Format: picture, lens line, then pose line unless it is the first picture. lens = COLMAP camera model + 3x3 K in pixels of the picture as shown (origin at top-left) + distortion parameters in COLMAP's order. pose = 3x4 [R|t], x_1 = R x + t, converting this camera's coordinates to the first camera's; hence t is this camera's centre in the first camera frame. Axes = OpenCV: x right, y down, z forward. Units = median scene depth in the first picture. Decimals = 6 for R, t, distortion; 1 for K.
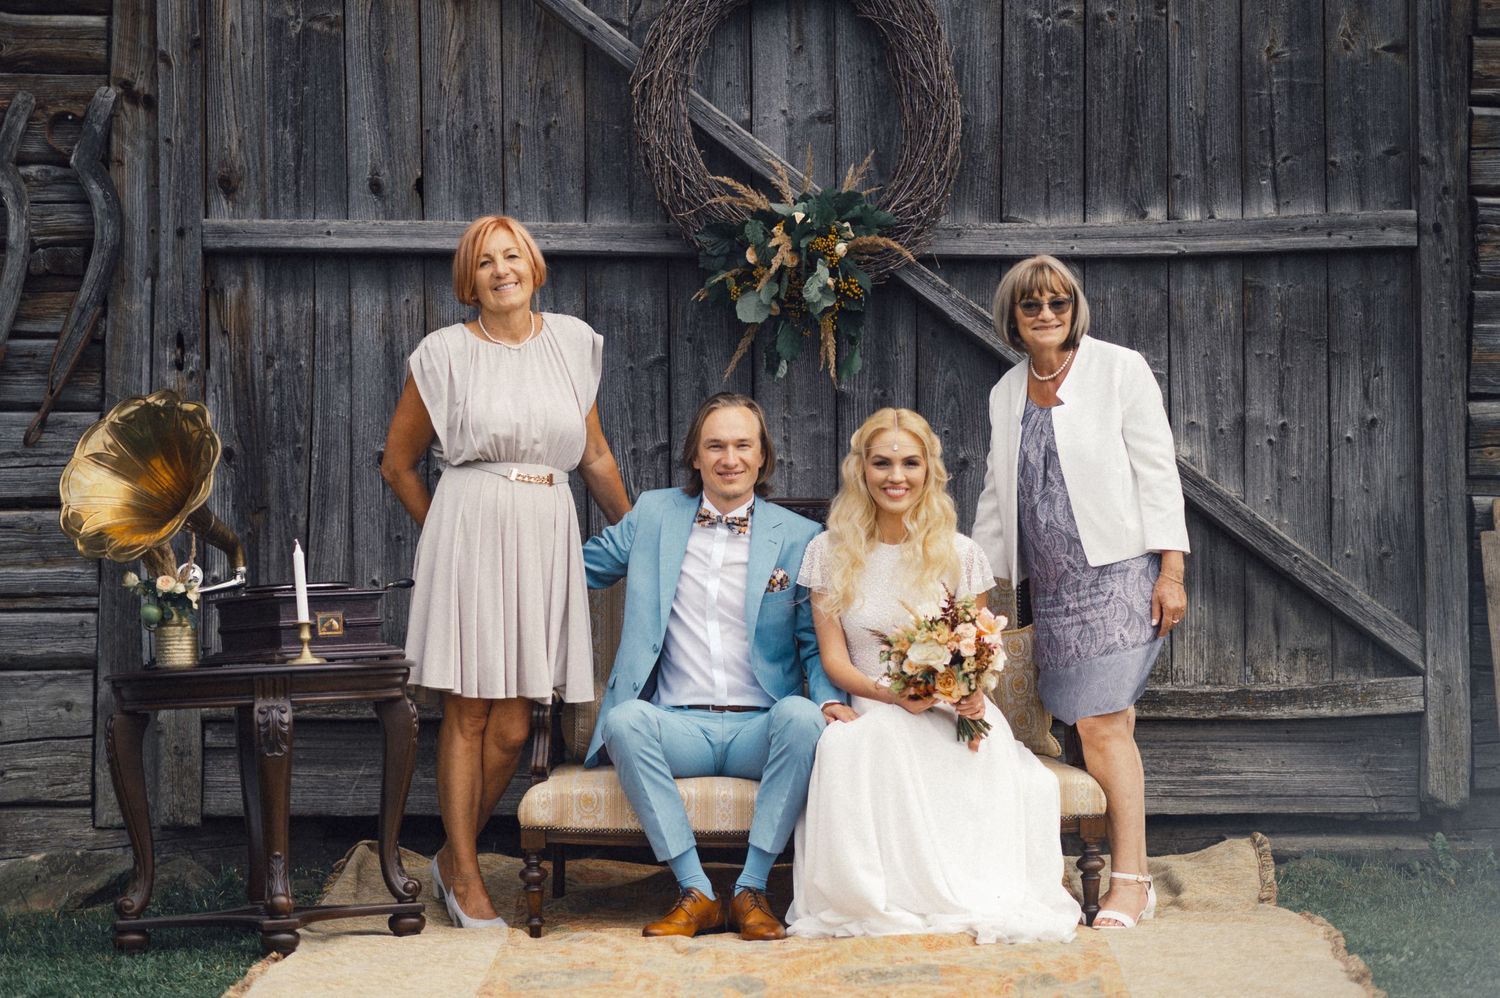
lens RADIAL K [[3590.1, 0, 789.3], [0, 3590.1, 504.5], [0, 0, 1]] dist [-0.024632, -0.610201]
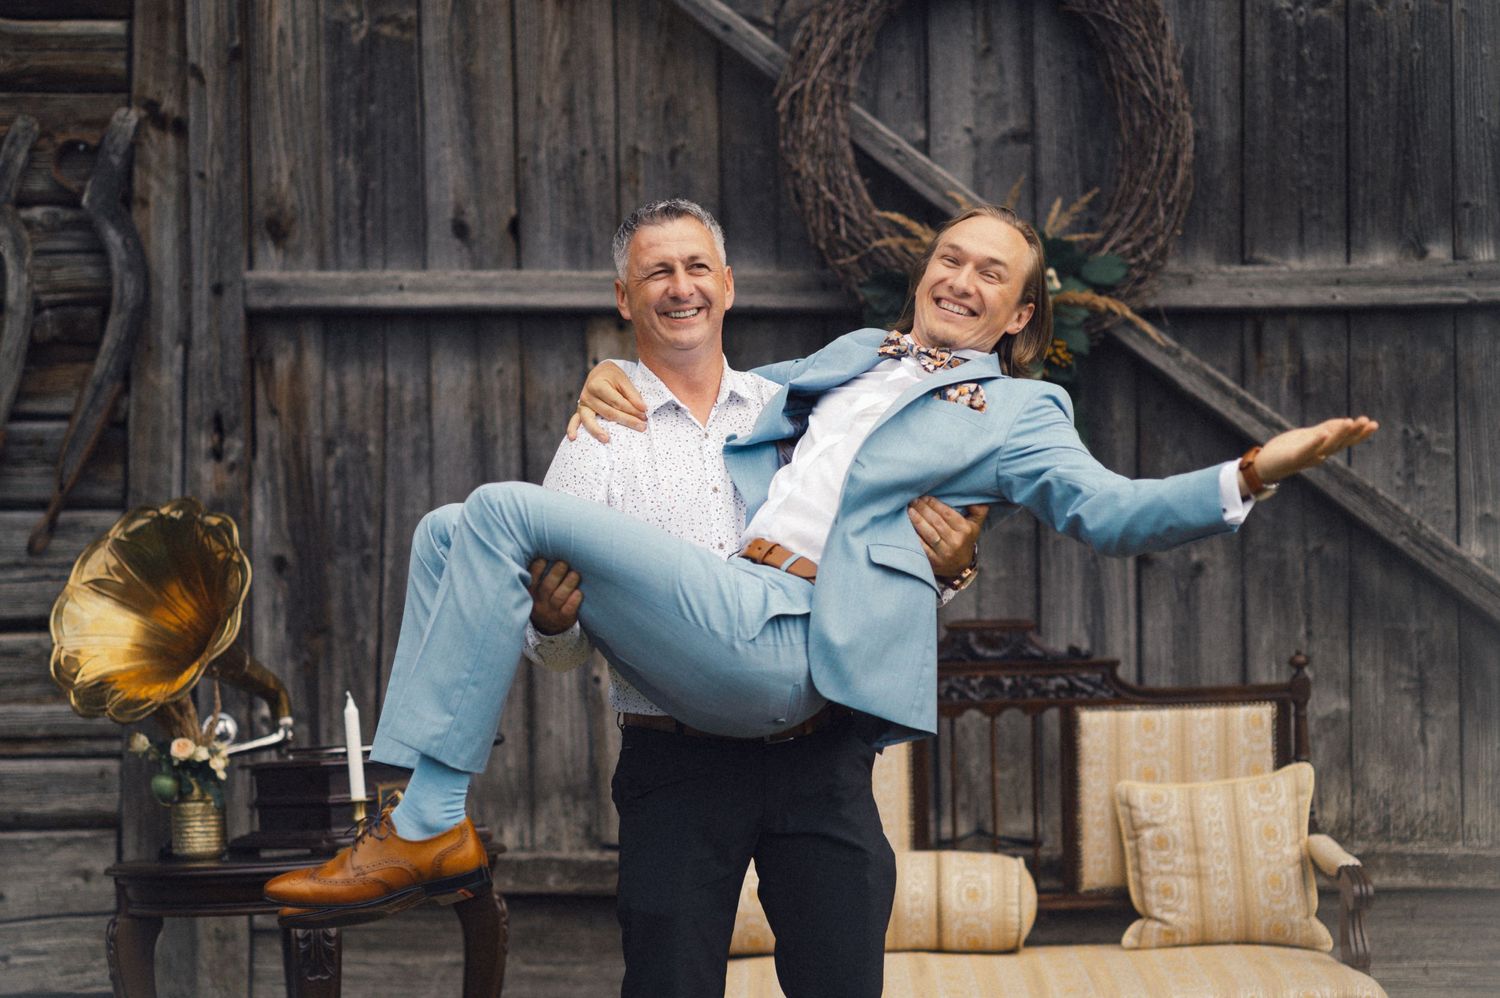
lens RADIAL K [[3749.0, 0, 750.0], [0, 3749.0, 499.0], [0, 0, 1]] dist [0.006658, -0.980908]
pose [[0.998491, -0.007403, -0.054417, -0.005271], [0.007083, 0.999957, -0.006062, -0.022653], [0.054459, 0.005667, 0.998500, 0.166145]]
